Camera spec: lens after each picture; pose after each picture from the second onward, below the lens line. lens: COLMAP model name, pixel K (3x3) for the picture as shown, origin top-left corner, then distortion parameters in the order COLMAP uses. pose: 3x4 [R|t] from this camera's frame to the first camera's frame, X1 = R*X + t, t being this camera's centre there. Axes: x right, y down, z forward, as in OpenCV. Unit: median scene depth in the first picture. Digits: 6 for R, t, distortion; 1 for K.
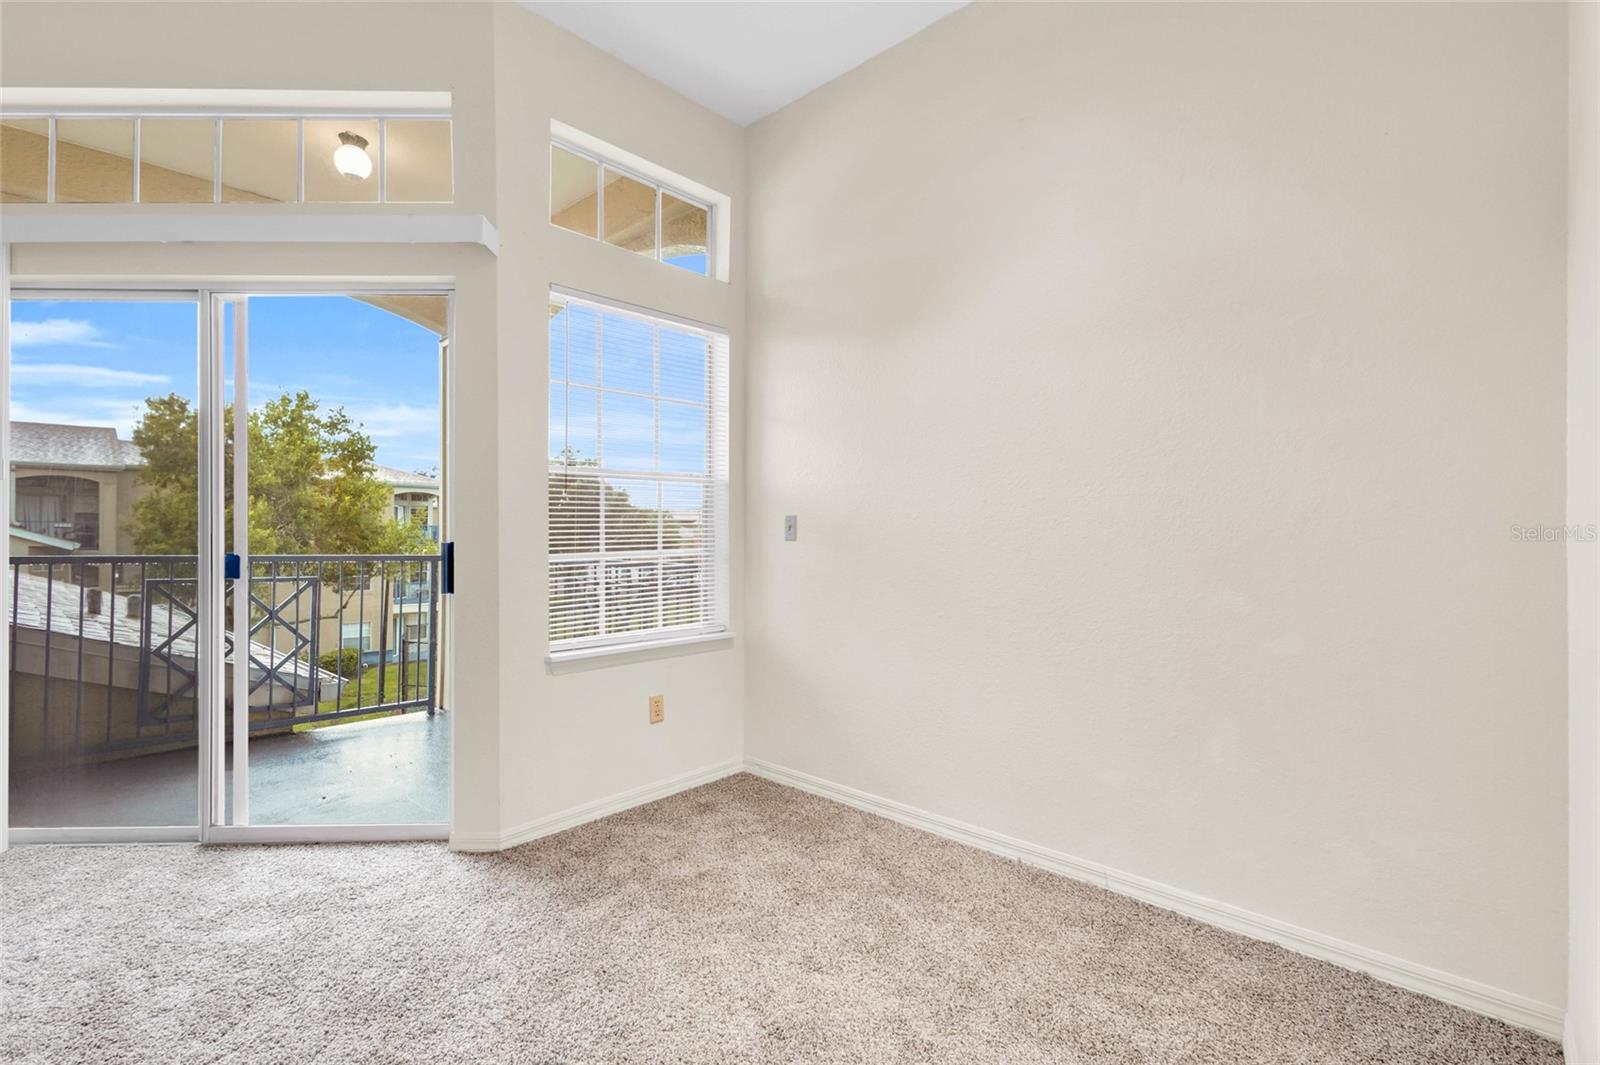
lens RADIAL K [[736.5, 0, 800.0], [0, 736.5, 532.5], [0, 0, 1]] dist [0.030117, -0.011067]
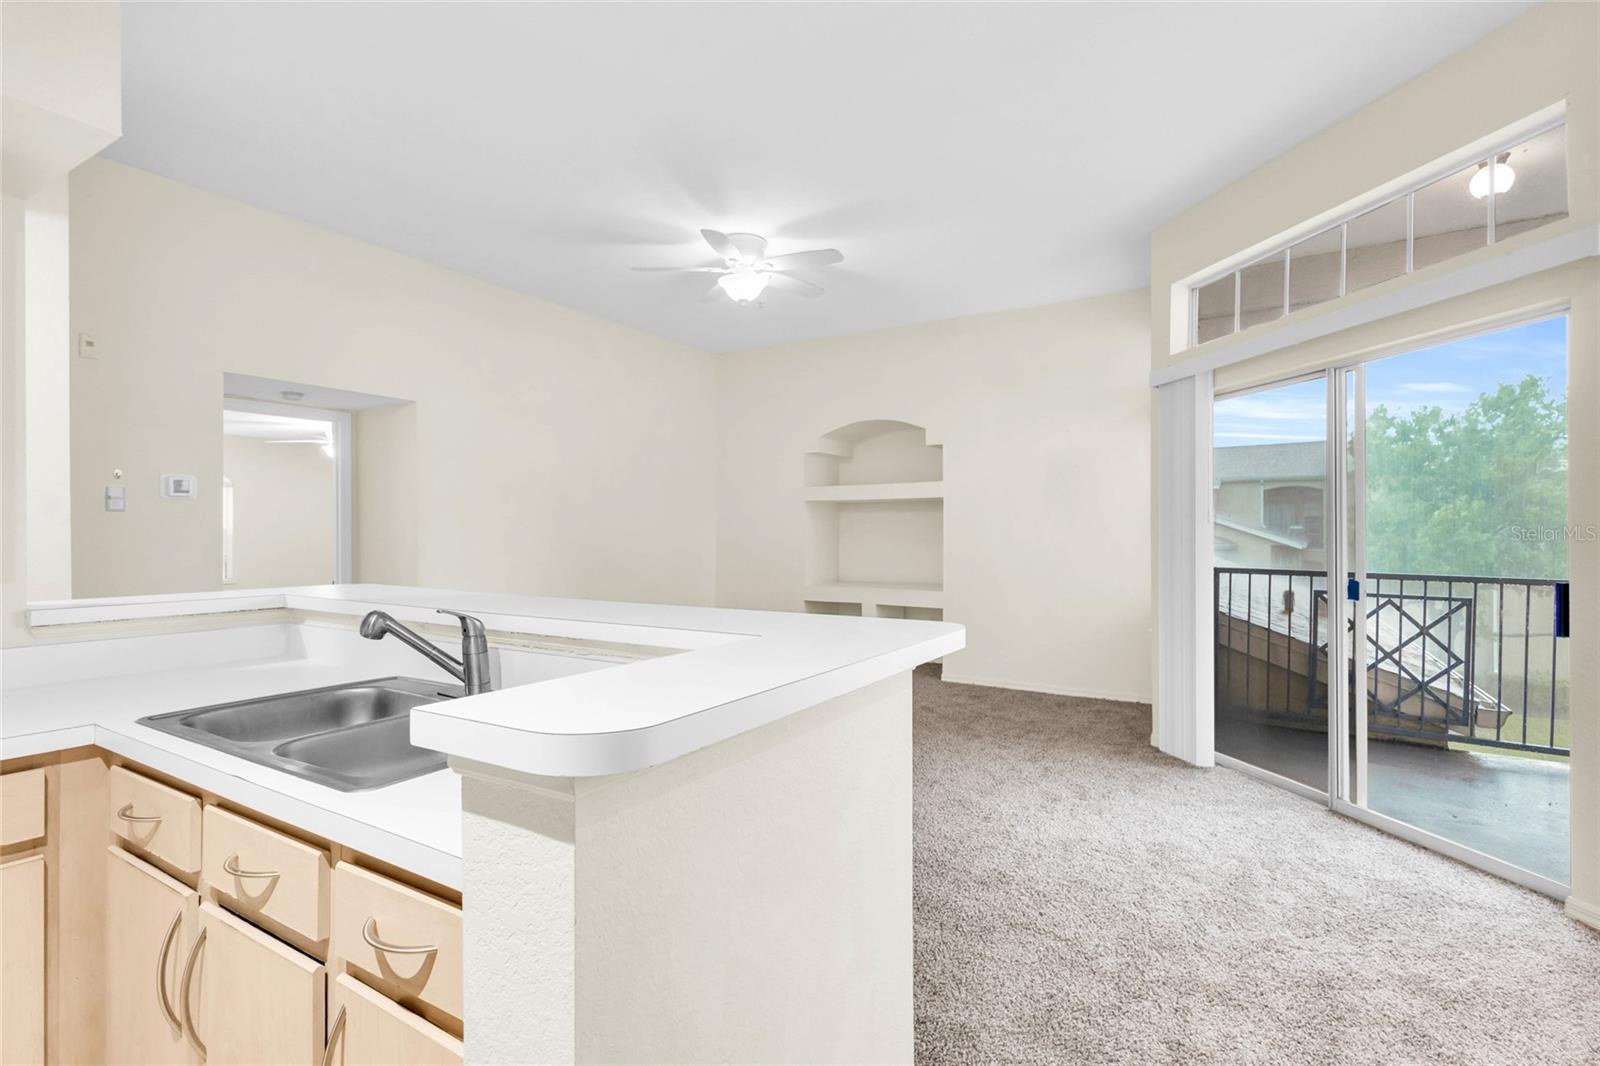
lens RADIAL K [[741.2, 0, 800.0], [0, 741.2, 533.0], [0, 0, 1]] dist [0.009596, -0.000936]
pose [[0.199663, -0.001144, -0.979864, 0.231080], [0.003069, 0.999995, -0.000542, -0.046122], [0.979860, -0.002899, 0.199665, -0.109824]]
